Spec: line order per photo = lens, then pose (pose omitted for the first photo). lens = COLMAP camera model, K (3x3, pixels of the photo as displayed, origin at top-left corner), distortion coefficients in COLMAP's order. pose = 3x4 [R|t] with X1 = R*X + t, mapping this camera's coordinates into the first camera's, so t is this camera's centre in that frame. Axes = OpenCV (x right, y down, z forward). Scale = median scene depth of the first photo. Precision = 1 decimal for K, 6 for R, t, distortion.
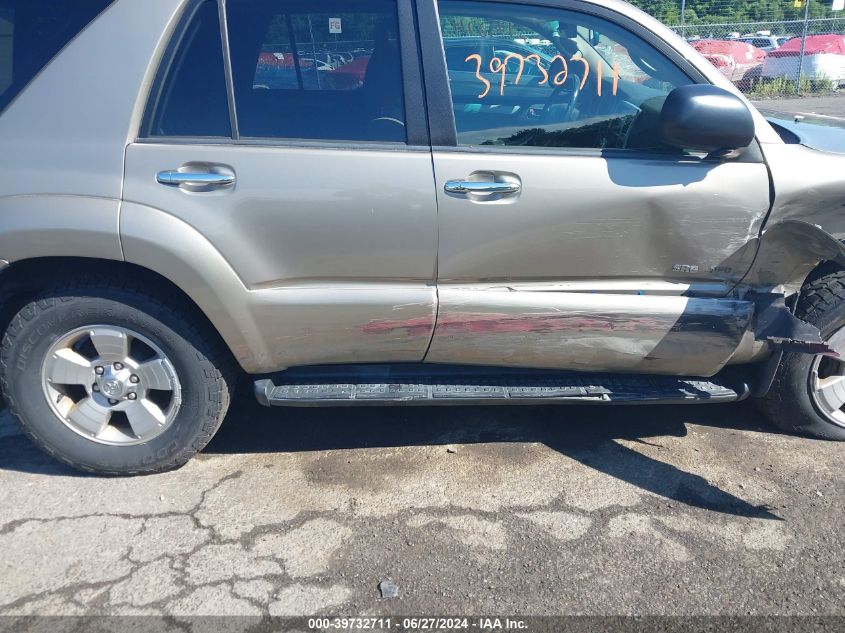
lens RADIAL K [[646.6, 0, 422.5], [0, 646.6, 316.5], [0, 0, 1]] dist [0.005450, -0.011906]
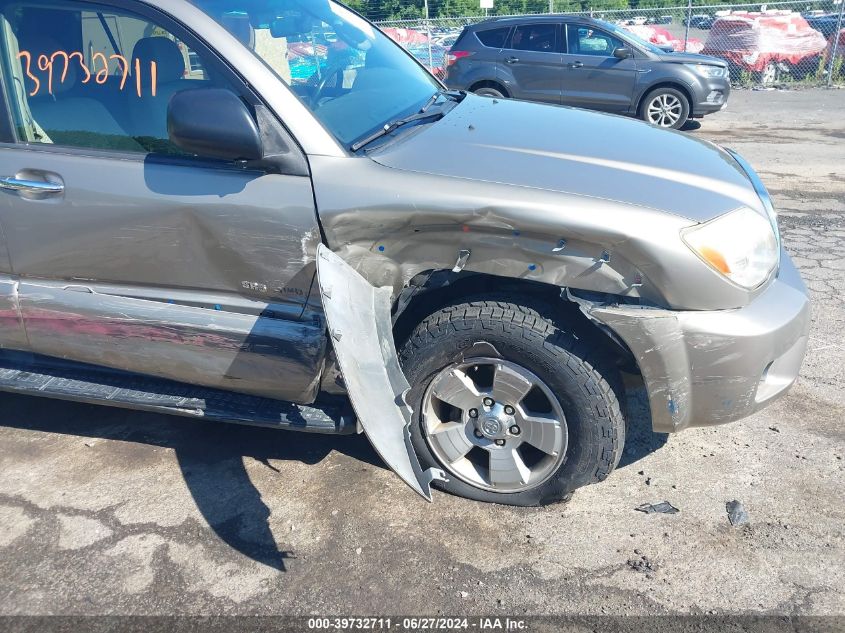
lens RADIAL K [[646.6, 0, 422.5], [0, 646.6, 316.5], [0, 0, 1]] dist [0.005450, -0.011906]
pose [[0.969708, 0.100909, -0.222450, 0.860544], [-0.094349, 0.994737, 0.039949, -0.091149], [0.225310, -0.017751, 0.974125, 0.152714]]
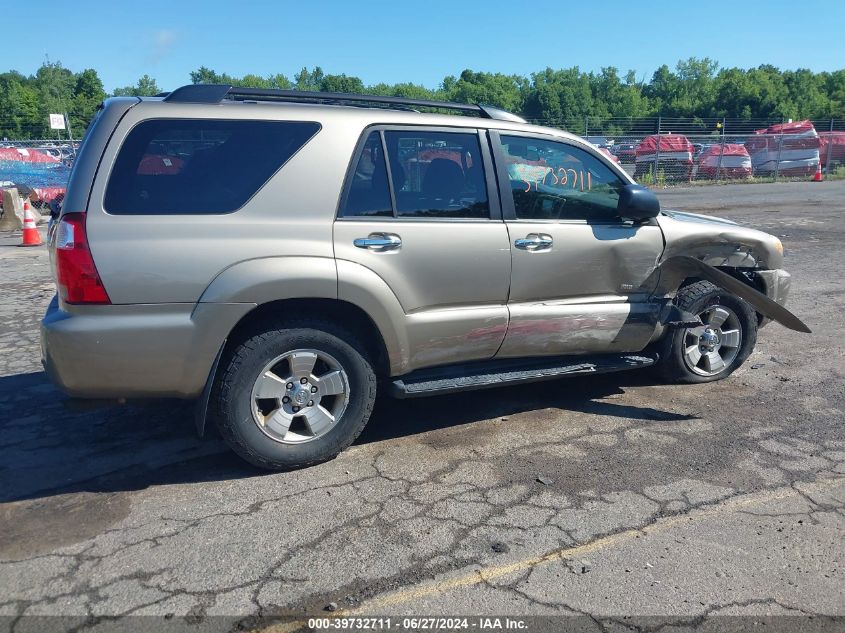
lens RADIAL K [[646.6, 0, 422.5], [0, 646.6, 316.5], [0, 0, 1]] dist [0.005450, -0.011906]
pose [[0.917991, -0.073312, 0.389766, -0.784558], [0.122700, 0.987050, -0.103331, 0.117666], [-0.377143, 0.142681, 0.915098, -0.369594]]
